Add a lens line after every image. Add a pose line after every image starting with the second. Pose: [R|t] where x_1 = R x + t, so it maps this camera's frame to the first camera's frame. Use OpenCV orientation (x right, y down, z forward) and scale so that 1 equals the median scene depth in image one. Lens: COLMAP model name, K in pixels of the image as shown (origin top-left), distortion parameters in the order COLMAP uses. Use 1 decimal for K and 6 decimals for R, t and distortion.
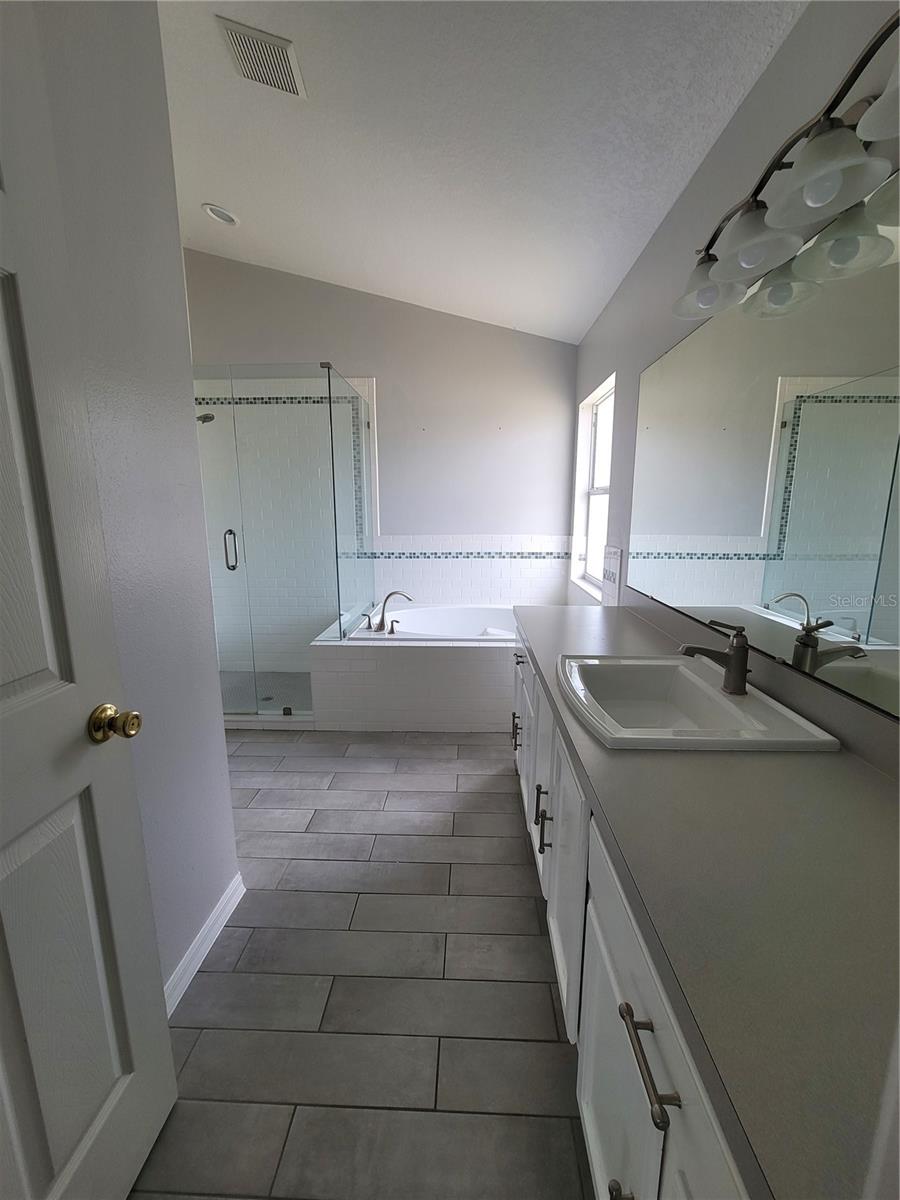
lens RADIAL K [[496.8, 0, 458.0], [0, 496.8, 600.6], [0, 0, 1]] dist [-0.010209, 0.002529]
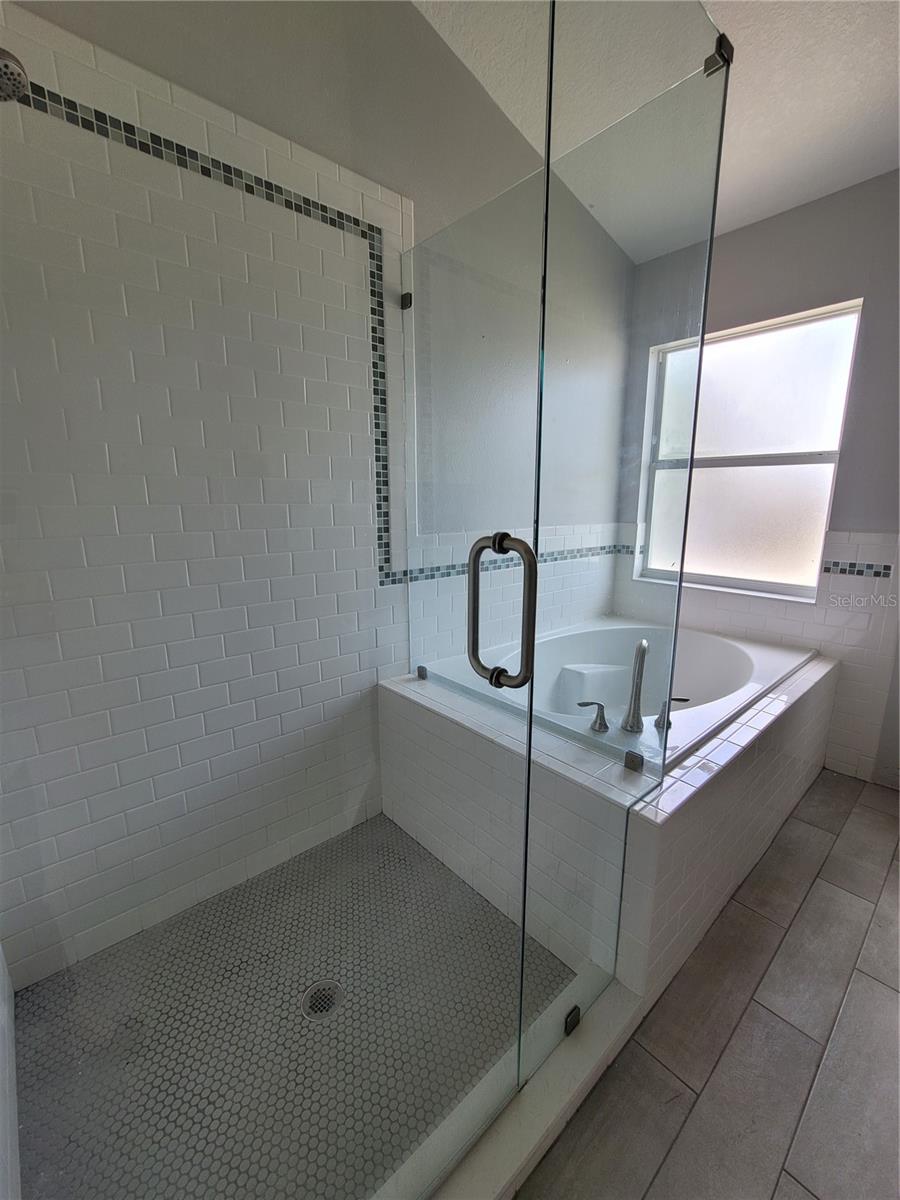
lens RADIAL K [[496.8, 0, 447.6], [0, 496.8, 603.3], [0, 0, 1]] dist [-0.010209, 0.002529]
pose [[0.732348, -0.142418, 0.665871, -0.492611], [0.126596, 0.989311, 0.072361, -0.097829], [-0.669059, 0.031303, 0.742550, 0.622186]]
